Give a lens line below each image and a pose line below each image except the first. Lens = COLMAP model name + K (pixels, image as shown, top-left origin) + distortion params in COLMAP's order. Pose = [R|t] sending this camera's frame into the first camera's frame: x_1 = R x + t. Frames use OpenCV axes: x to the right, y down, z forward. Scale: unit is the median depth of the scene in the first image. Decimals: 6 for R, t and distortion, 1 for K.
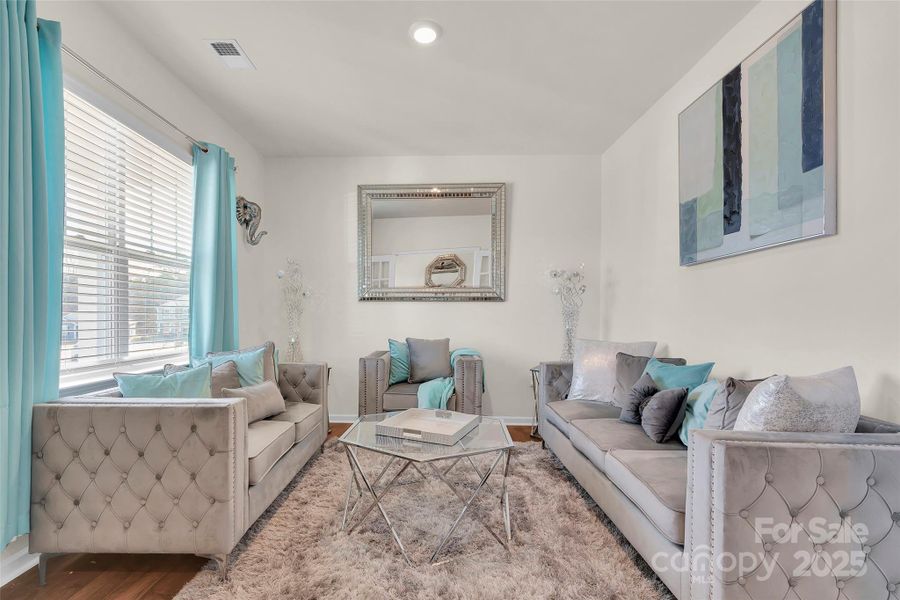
lens RADIAL K [[386.3, 0, 448.1], [0, 386.3, 321.9], [0, 0, 1]] dist [-0.001220, 0.000144]
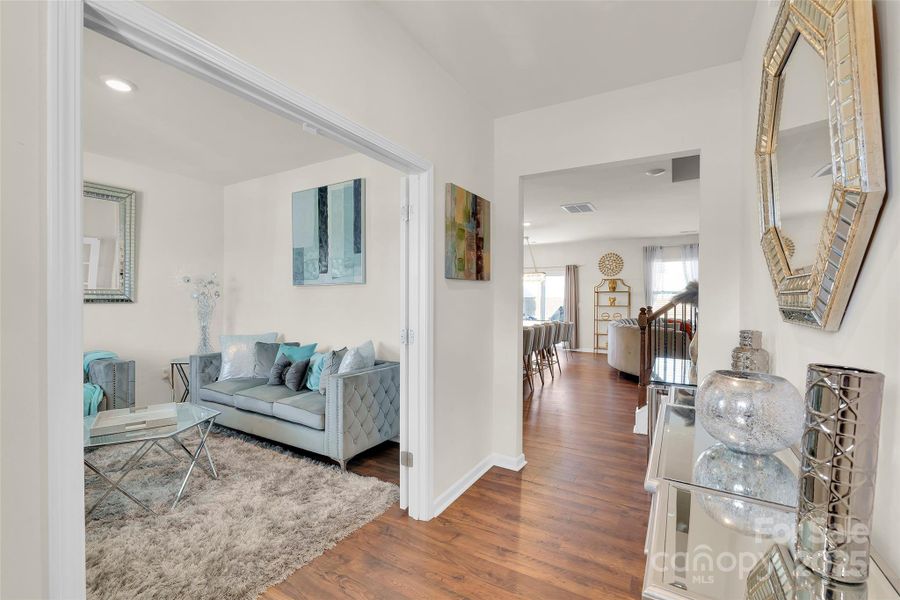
lens RADIAL K [[391.4, 0, 447.7], [0, 391.4, 300.8], [0, 0, 1]] dist [-0.001455, 0.000114]
pose [[0.480689, -0.006827, 0.876864, -0.649561], [0.002396, 0.999976, 0.006472, -0.108481], [-0.876888, -0.001010, 0.480694, -0.447732]]
